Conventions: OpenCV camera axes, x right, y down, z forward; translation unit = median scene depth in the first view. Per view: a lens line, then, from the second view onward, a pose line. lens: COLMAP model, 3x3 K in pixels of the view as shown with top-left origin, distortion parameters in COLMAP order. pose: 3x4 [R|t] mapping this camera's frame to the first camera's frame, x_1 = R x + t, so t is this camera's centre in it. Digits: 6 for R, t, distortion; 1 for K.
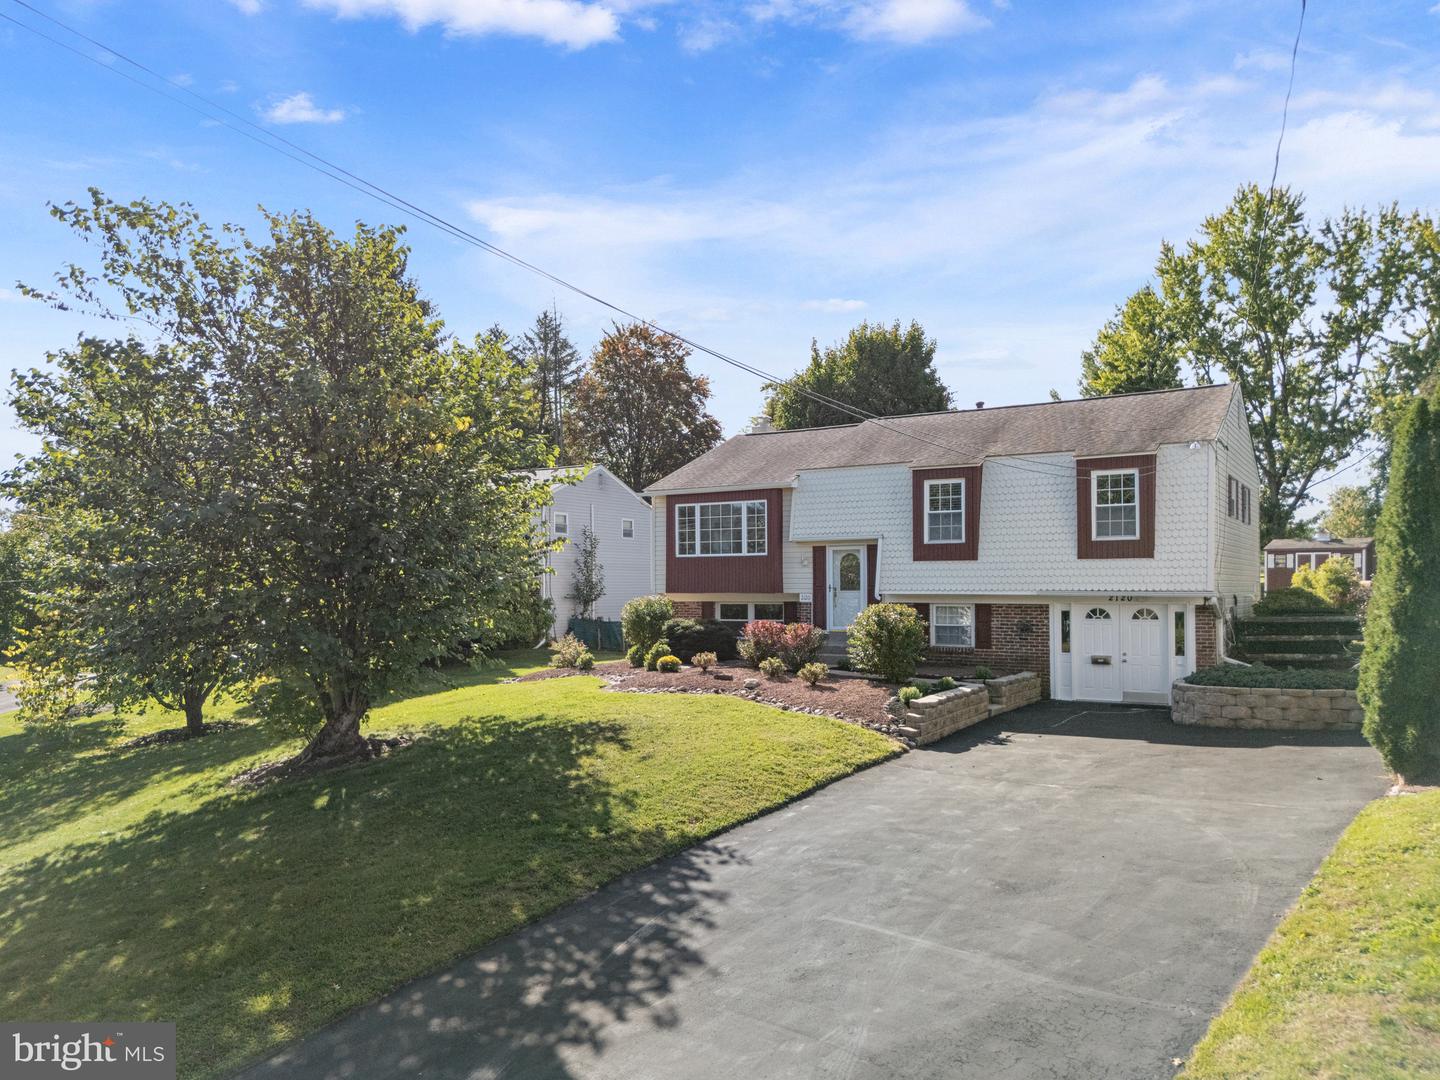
lens RADIAL K [[1057.4, 0, 720.0], [0, 1057.4, 540.0], [0, 0, 1]] dist [0.037694, -0.004318]
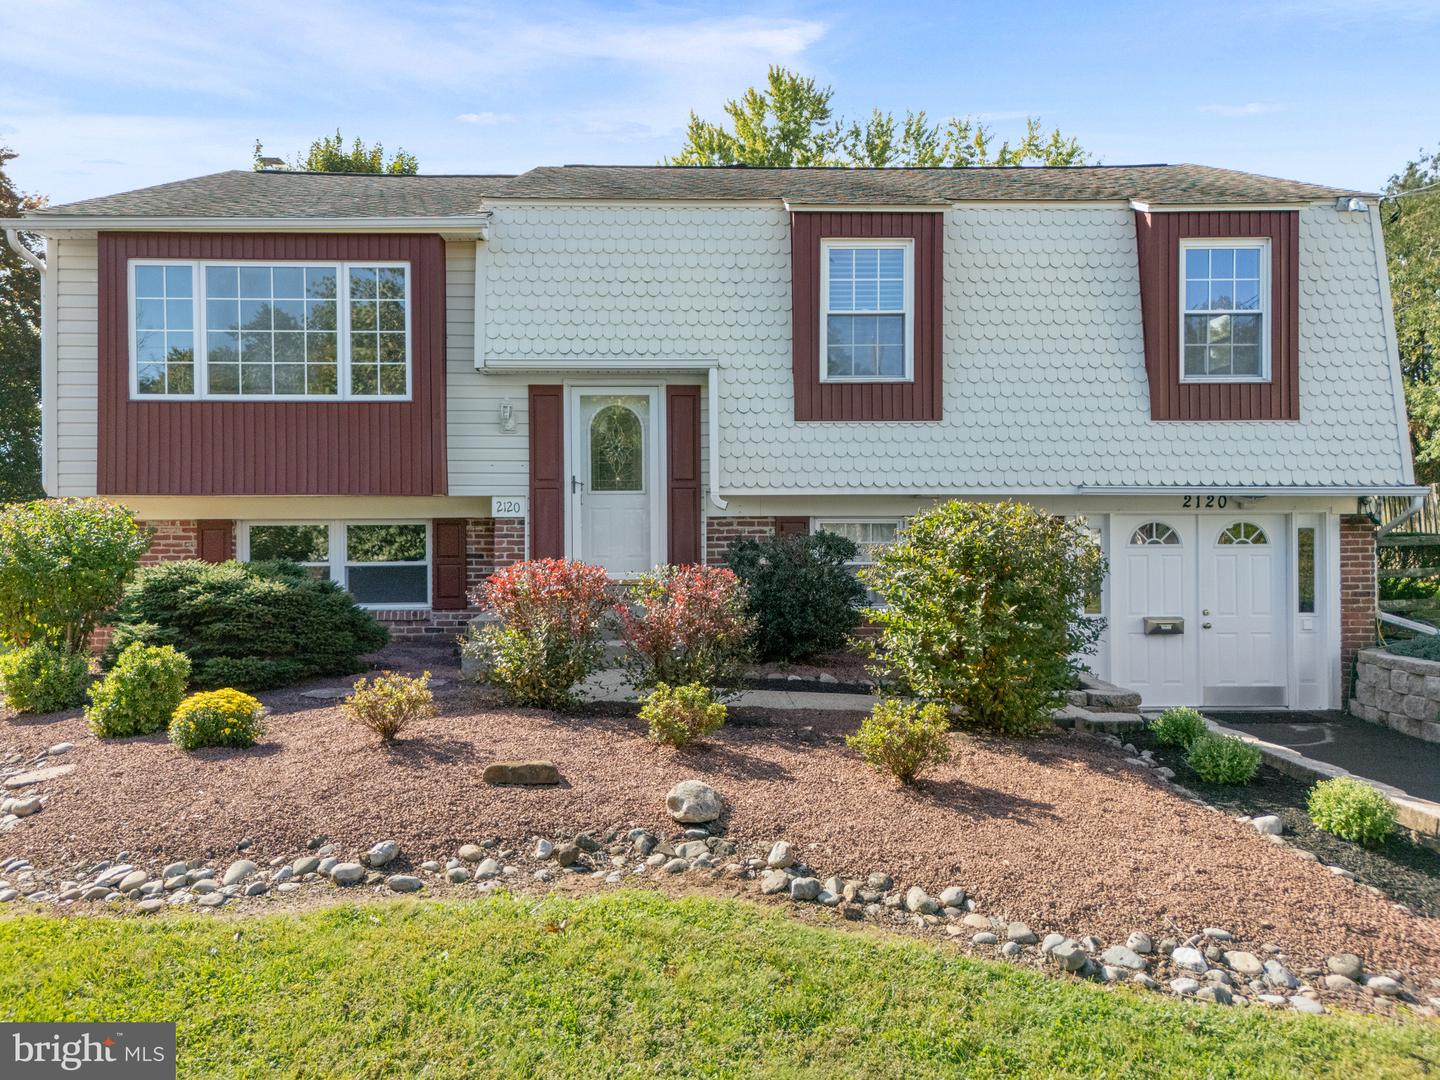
lens RADIAL K [[1057.4, 0, 720.0], [0, 1057.4, 540.0], [0, 0, 1]] dist [0.037694, -0.004318]
pose [[0.838516, -0.007339, 0.544827, -0.083359], [-0.022495, 0.998591, 0.048073, 0.048581], [-0.544412, -0.052565, 0.837169, 0.636937]]
